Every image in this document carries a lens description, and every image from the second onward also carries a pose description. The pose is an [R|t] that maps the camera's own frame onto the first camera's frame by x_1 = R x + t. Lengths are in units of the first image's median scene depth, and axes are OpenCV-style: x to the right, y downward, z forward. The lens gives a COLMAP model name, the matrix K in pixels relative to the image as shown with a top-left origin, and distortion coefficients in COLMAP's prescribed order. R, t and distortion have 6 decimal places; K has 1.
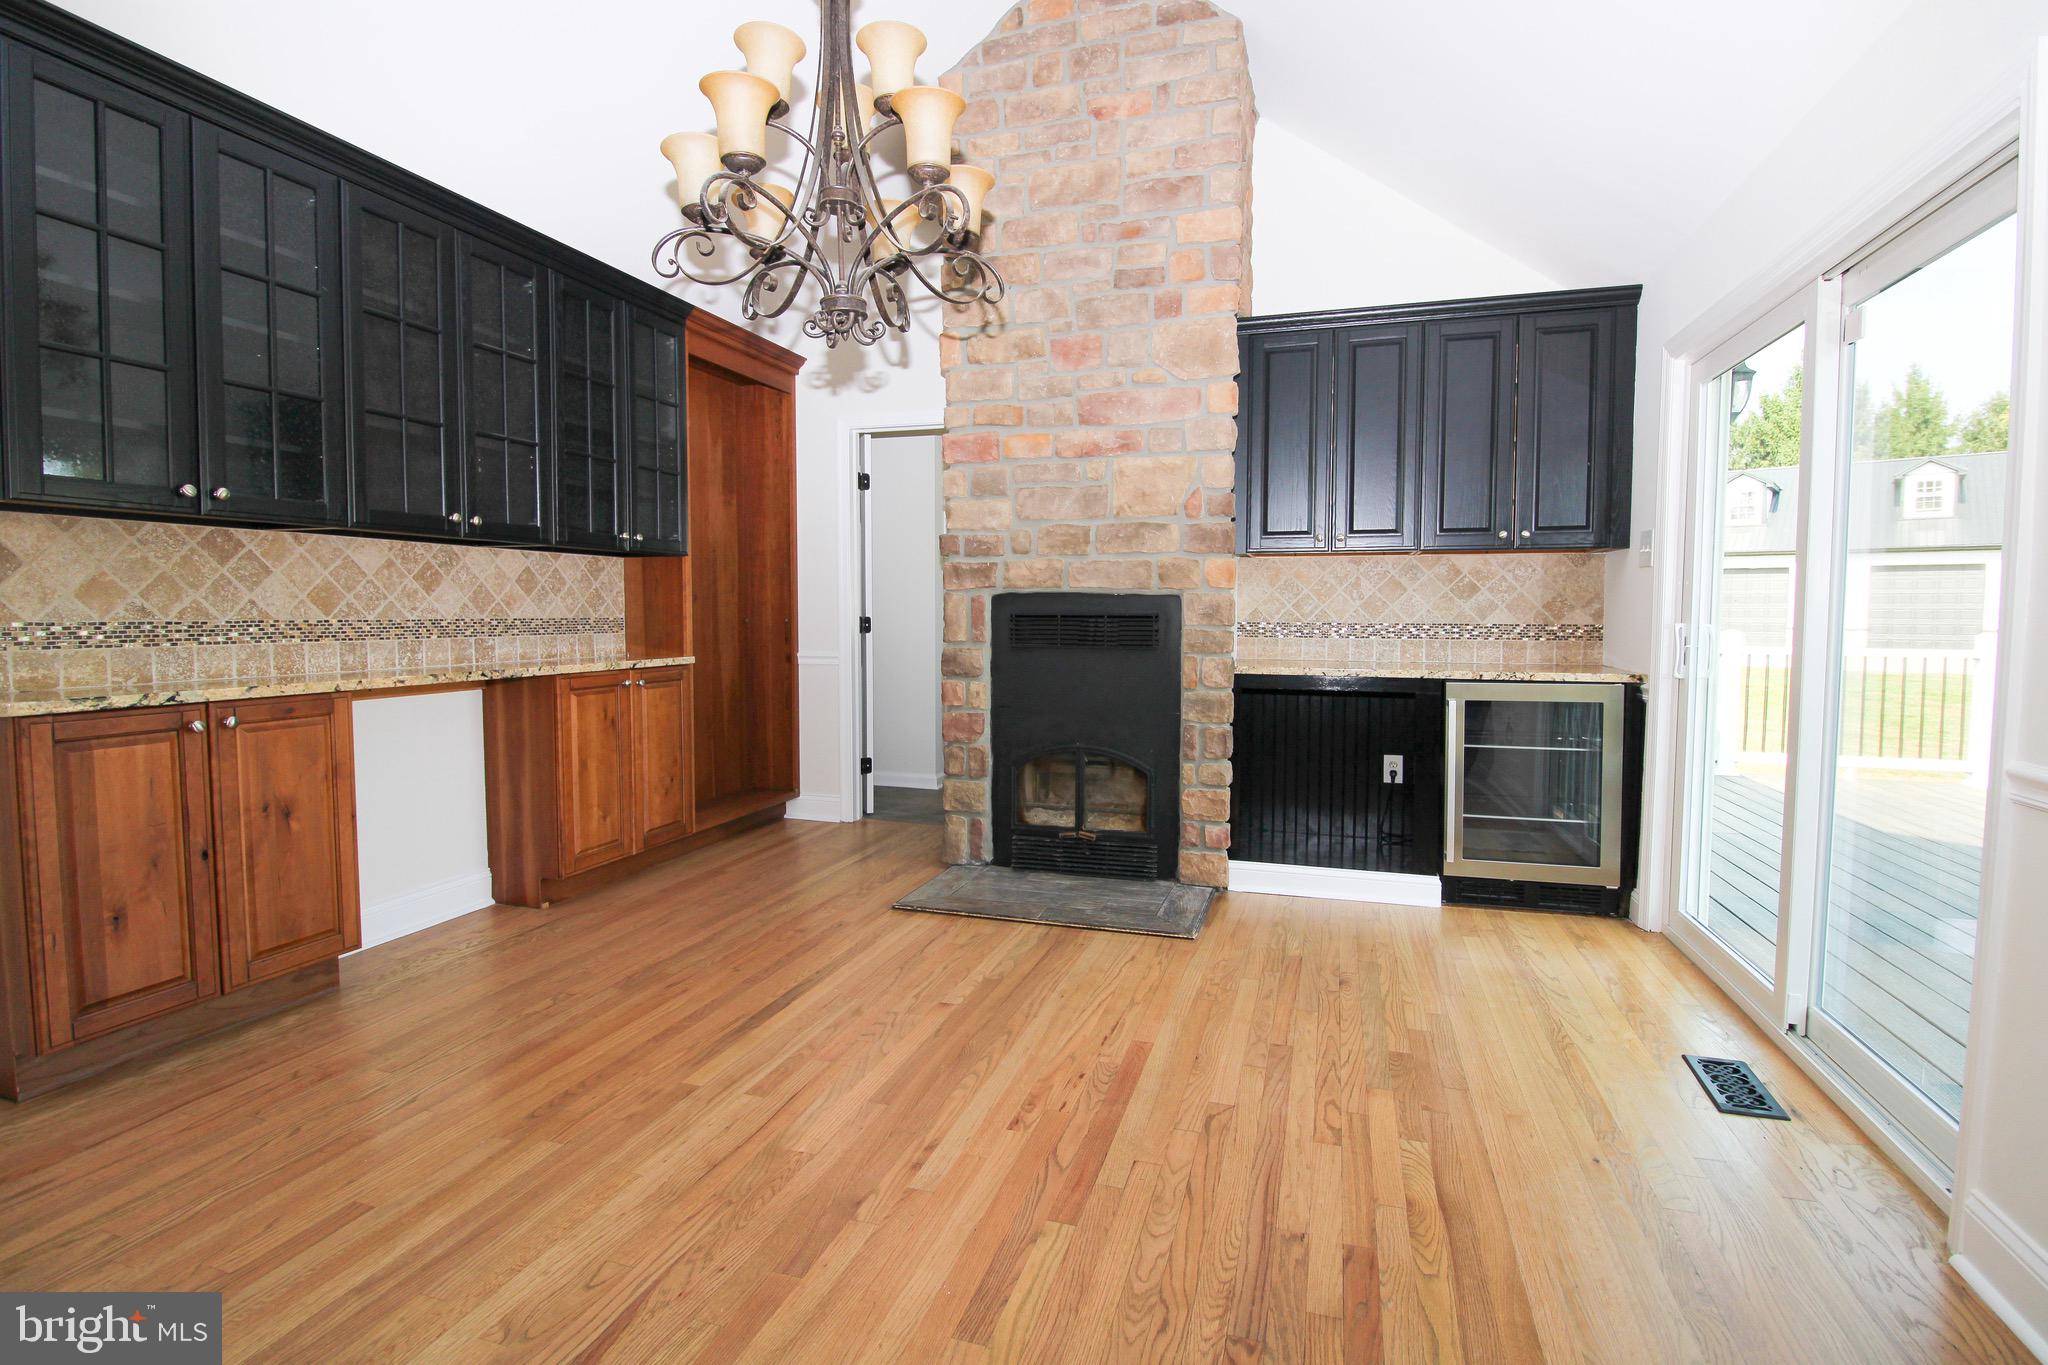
lens RADIAL K [[985.0, 0, 1025.5], [0, 985.0, 675.2], [0, 0, 1]] dist [-0.006505, -0.001848]
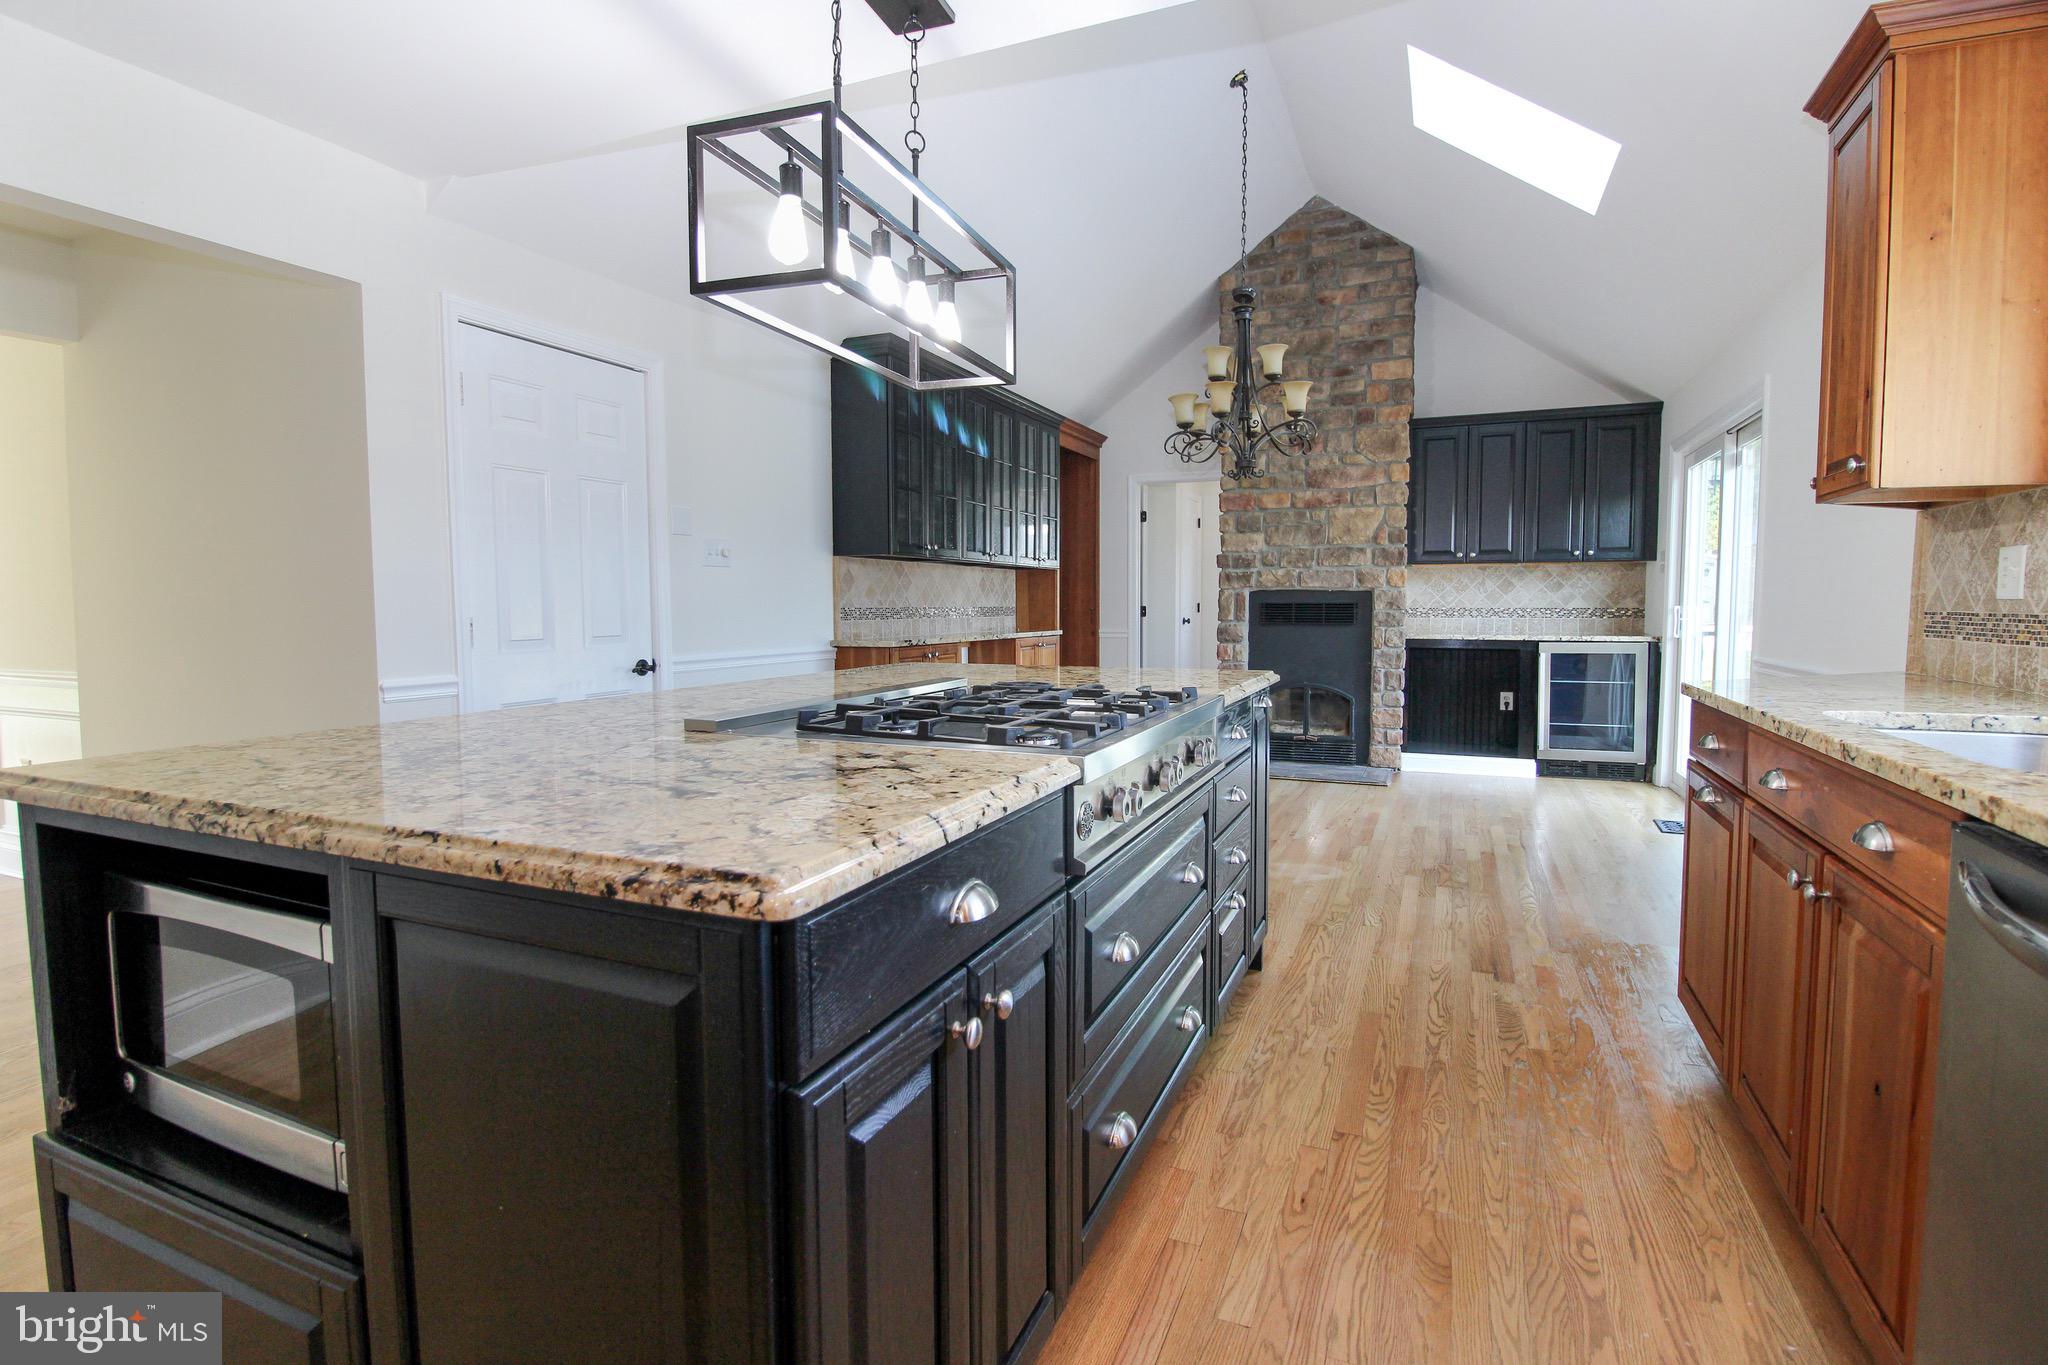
lens RADIAL K [[985.0, 0, 1023.4], [0, 985.0, 670.3], [0, 0, 1]] dist [-0.006505, -0.001848]
pose [[0.994752, 0.001890, -0.102300, -0.254853], [-0.001657, 0.999996, 0.002357, 0.048512], [0.102304, -0.002175, 0.994751, -0.700154]]
